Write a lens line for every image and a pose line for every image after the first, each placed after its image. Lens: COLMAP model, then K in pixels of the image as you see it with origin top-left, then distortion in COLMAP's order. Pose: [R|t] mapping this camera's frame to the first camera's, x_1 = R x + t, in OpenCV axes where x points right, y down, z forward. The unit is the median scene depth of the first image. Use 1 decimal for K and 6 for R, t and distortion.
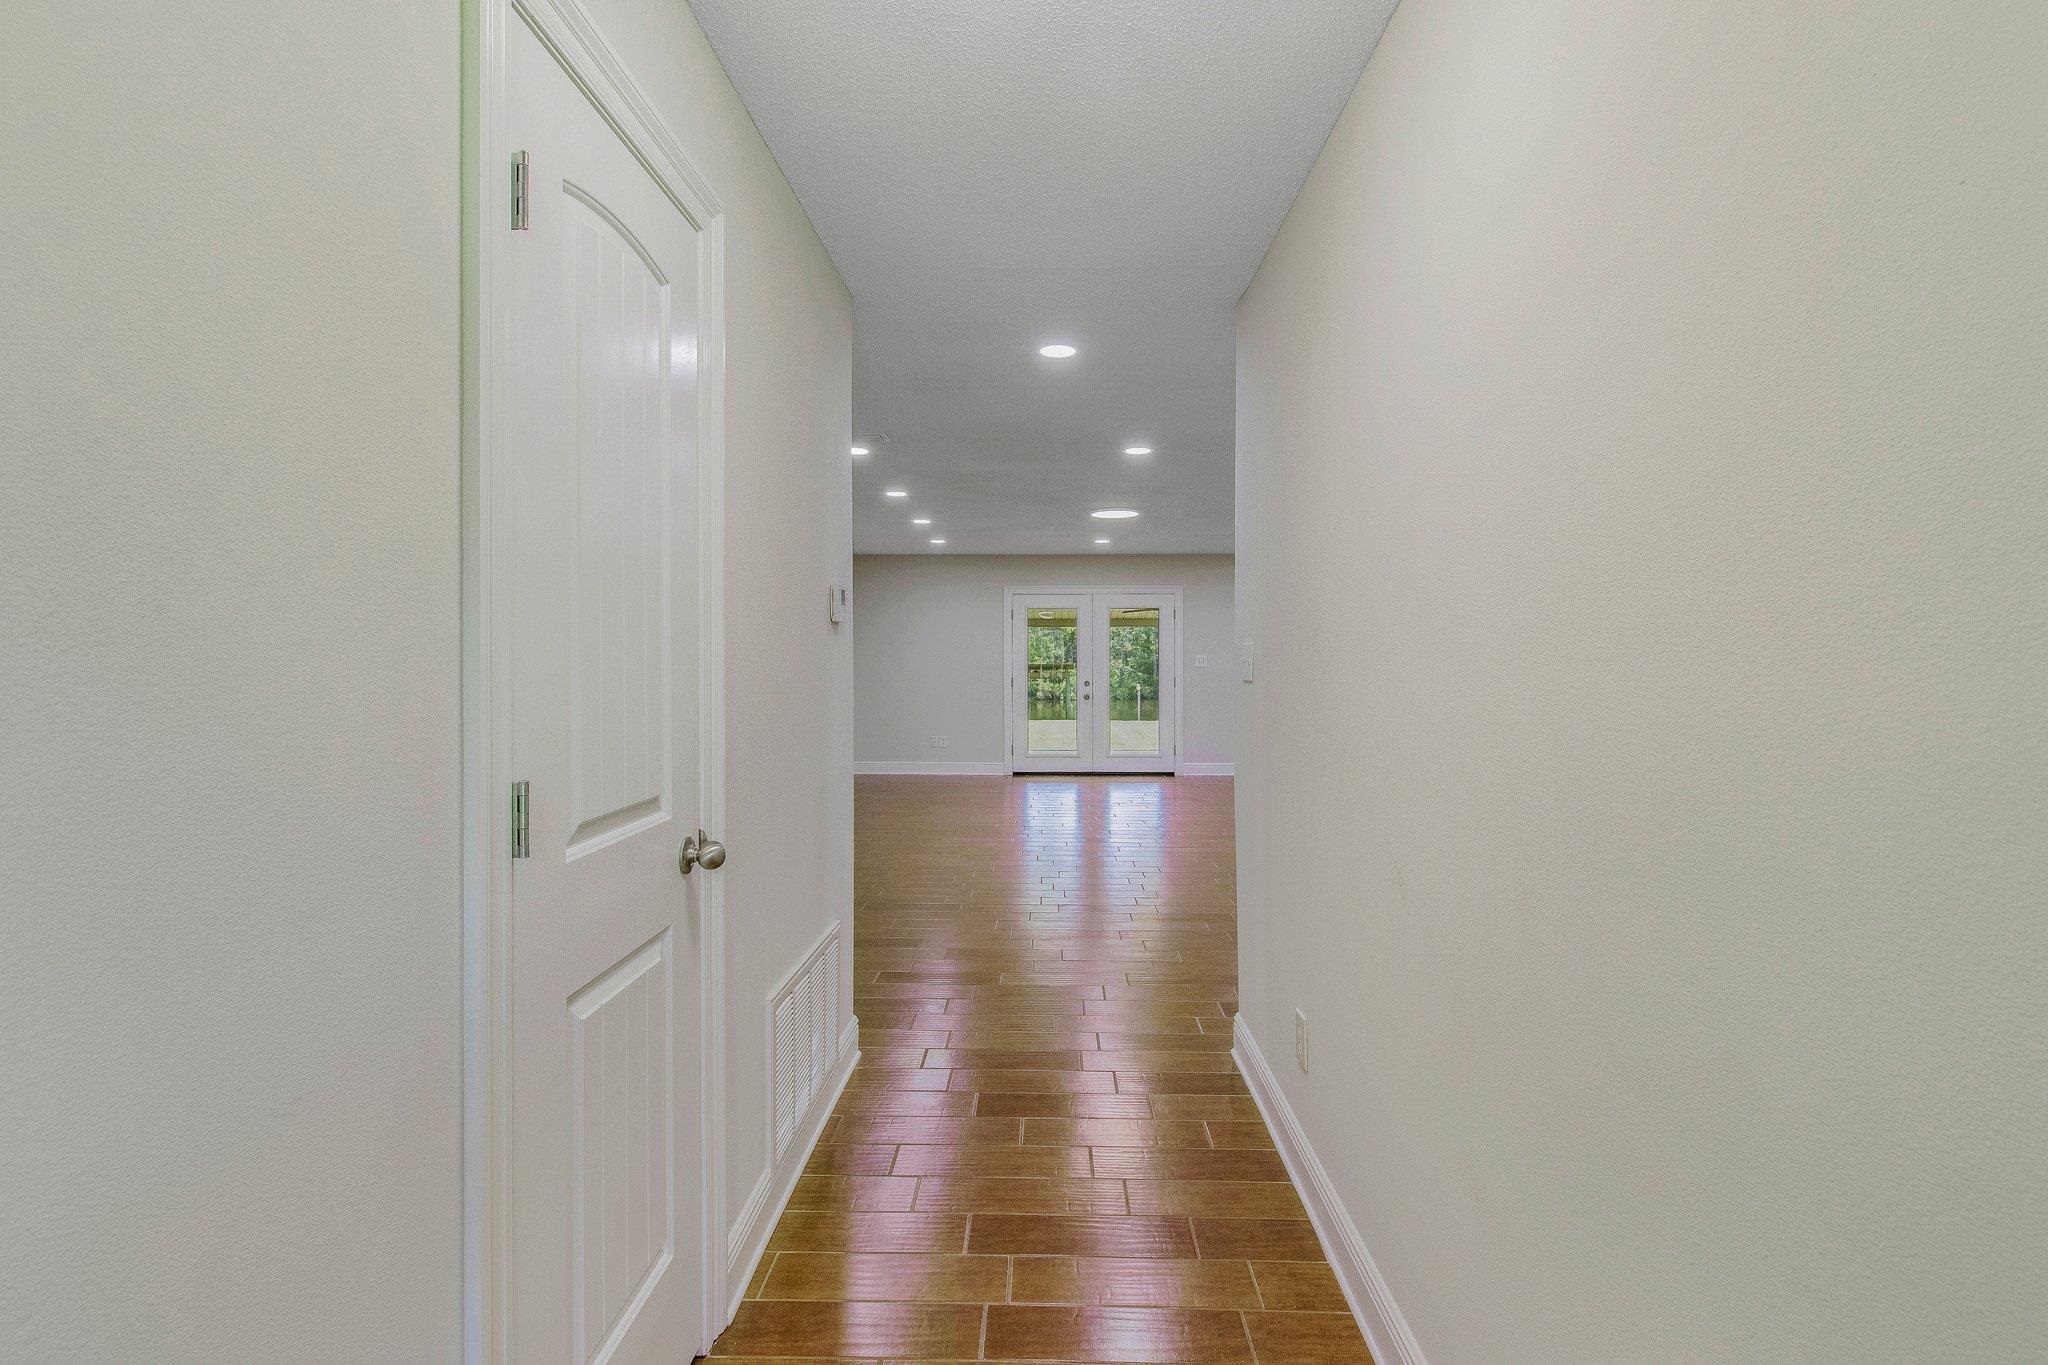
lens RADIAL K [[954.4, 0, 1028.0], [0, 954.4, 673.9], [0, 0, 1]] dist [0.001954, 0.000318]
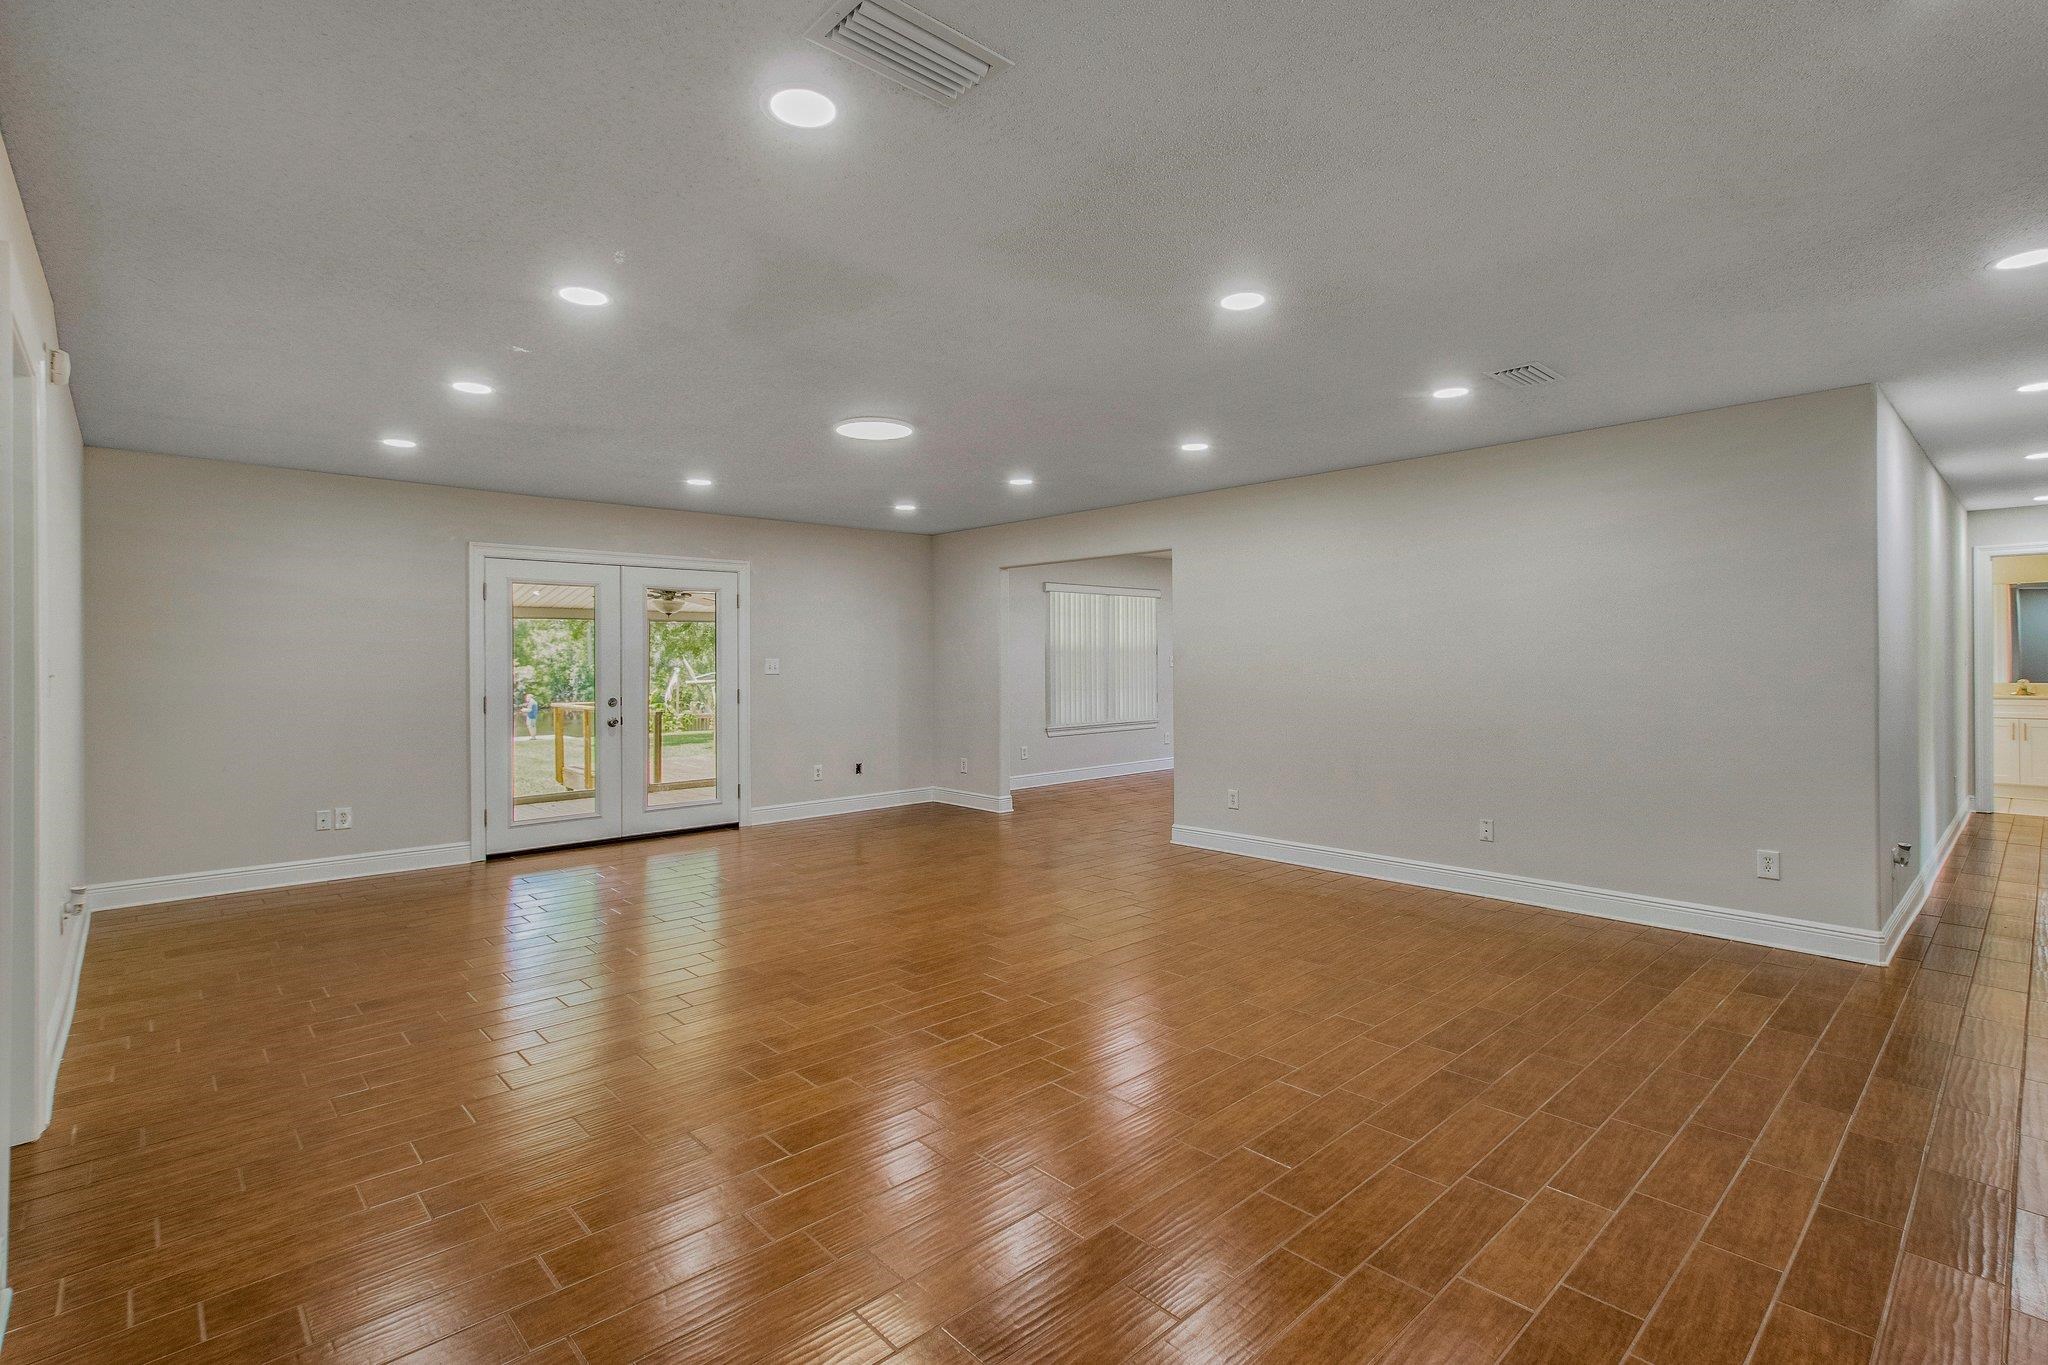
lens RADIAL K [[954.4, 0, 1025.4], [0, 954.4, 667.0], [0, 0, 1]] dist [0.001954, 0.000318]
pose [[0.714141, -0.010279, 0.699926, -0.191942], [0.015352, 0.999882, -0.000979, -0.008941], [-0.699833, 0.011444, 0.714215, 0.339315]]
